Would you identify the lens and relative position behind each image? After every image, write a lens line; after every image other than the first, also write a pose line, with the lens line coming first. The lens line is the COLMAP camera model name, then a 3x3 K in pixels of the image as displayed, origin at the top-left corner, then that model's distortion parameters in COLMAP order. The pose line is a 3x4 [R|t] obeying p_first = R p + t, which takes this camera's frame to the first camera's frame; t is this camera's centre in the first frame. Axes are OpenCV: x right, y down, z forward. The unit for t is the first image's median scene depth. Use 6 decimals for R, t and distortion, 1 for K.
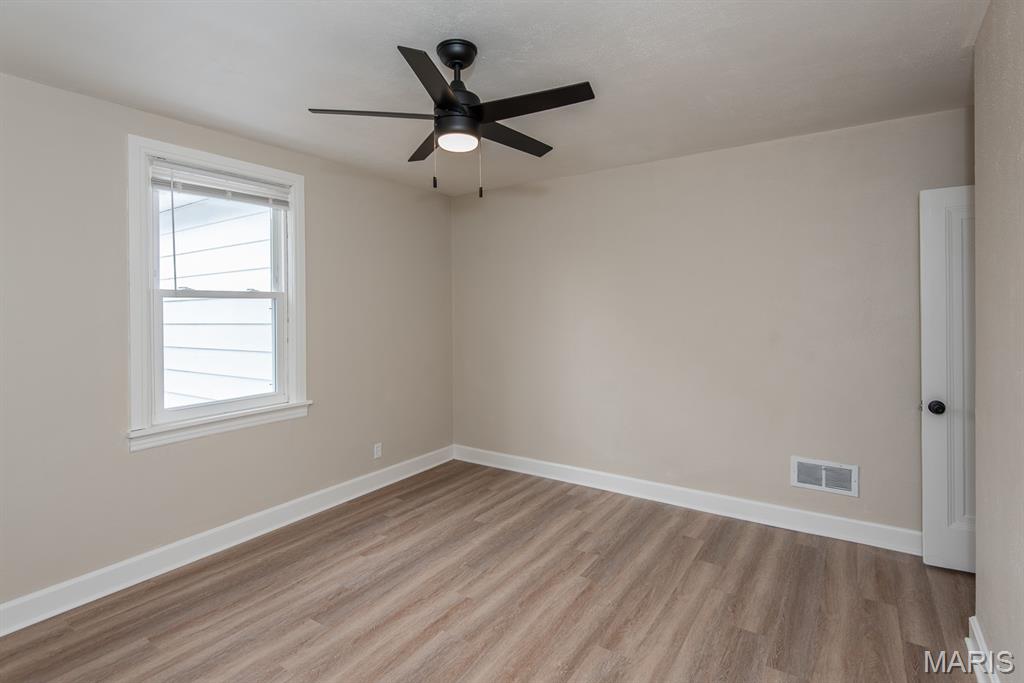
lens RADIAL K [[499.7, 0, 512.7], [0, 499.7, 313.0], [0, 0, 1]] dist [0.001585, -0.000239]
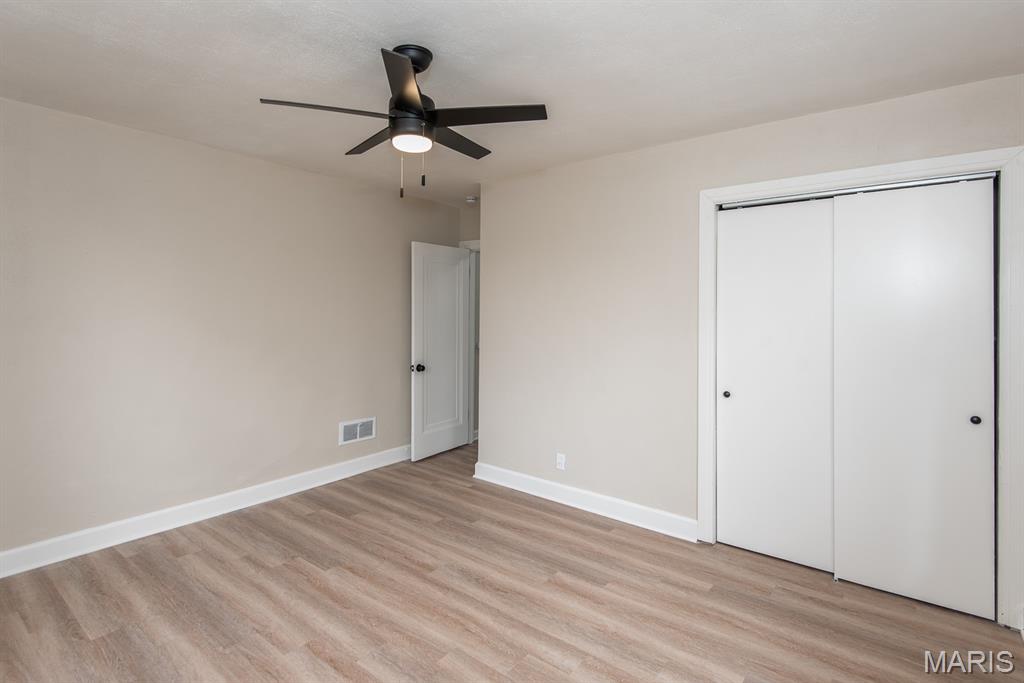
lens RADIAL K [[503.0, 0, 516.0], [0, 503.0, 308.1], [0, 0, 1]] dist [0.040507, -0.022764]
pose [[0.083317, 0.011623, 0.996455, -0.828594], [0.001890, 0.999928, -0.011821, 0.006764], [-0.996521, 0.002868, 0.083290, 0.504864]]
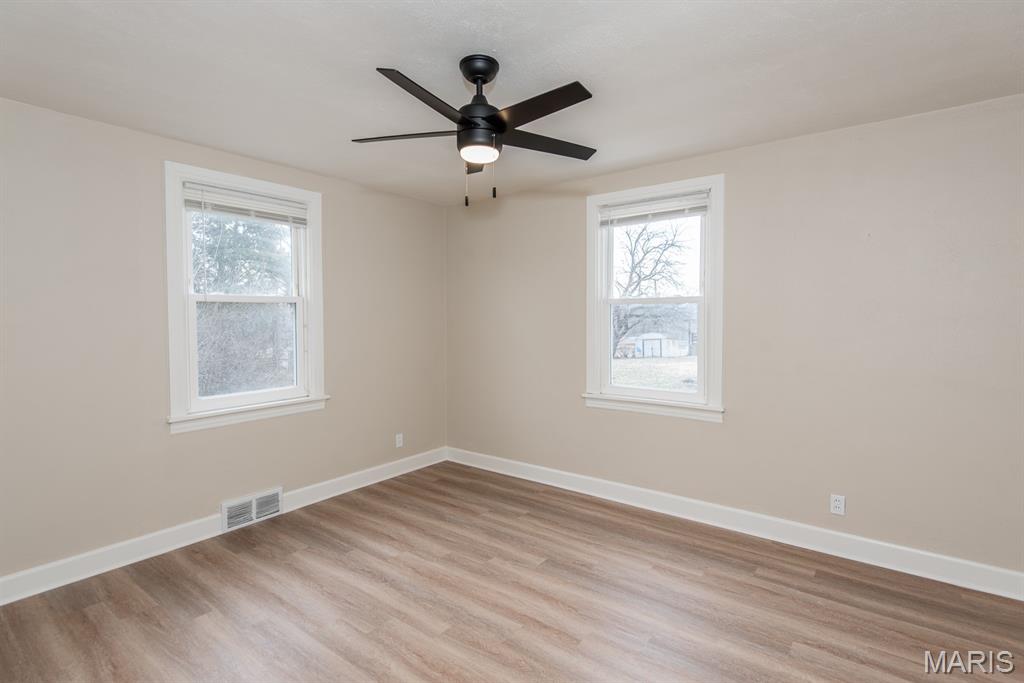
lens RADIAL K [[483.3, 0, 530.1], [0, 483.3, 325.6], [0, 0, 1]] dist [0.003524, 0.000088]
pose [[-0.041926, 0.024983, -0.998808, 0.664372], [-0.007089, 0.999655, 0.025302, -0.004299], [0.999096, 0.008142, -0.041734, 0.837029]]
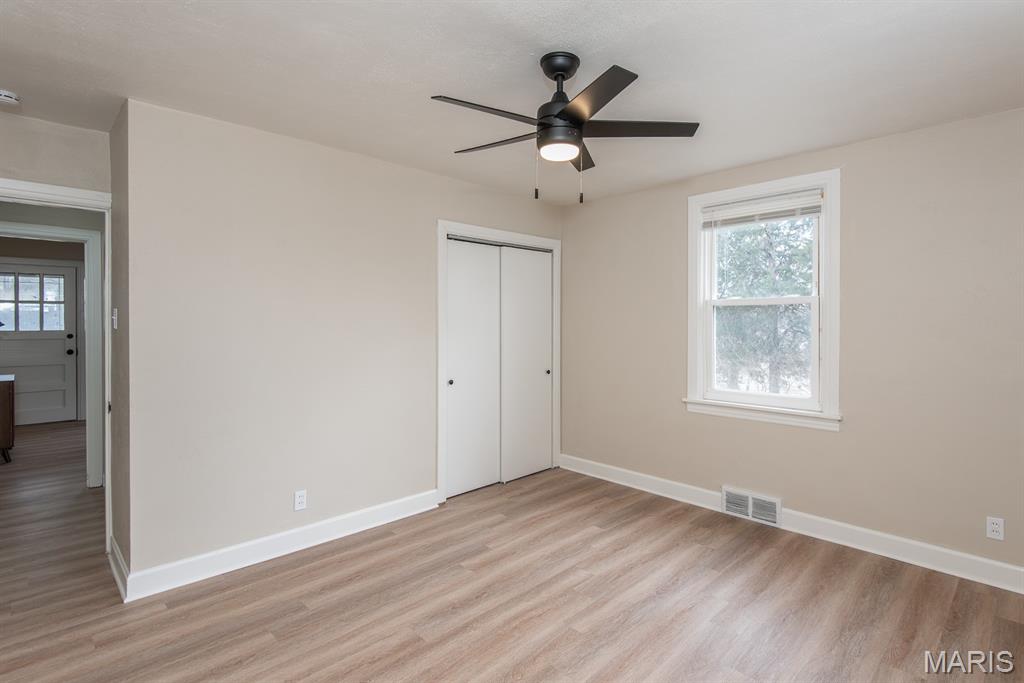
lens RADIAL K [[513.9, 0, 510.8], [0, 513.9, 321.1], [0, 0, 1]] dist [-0.000535, -0.000685]
pose [[-0.977507, 0.005122, 0.210839, -0.169278], [0.007194, 0.999933, 0.009060, -0.001389], [-0.210779, 0.010373, -0.977479, 1.500442]]
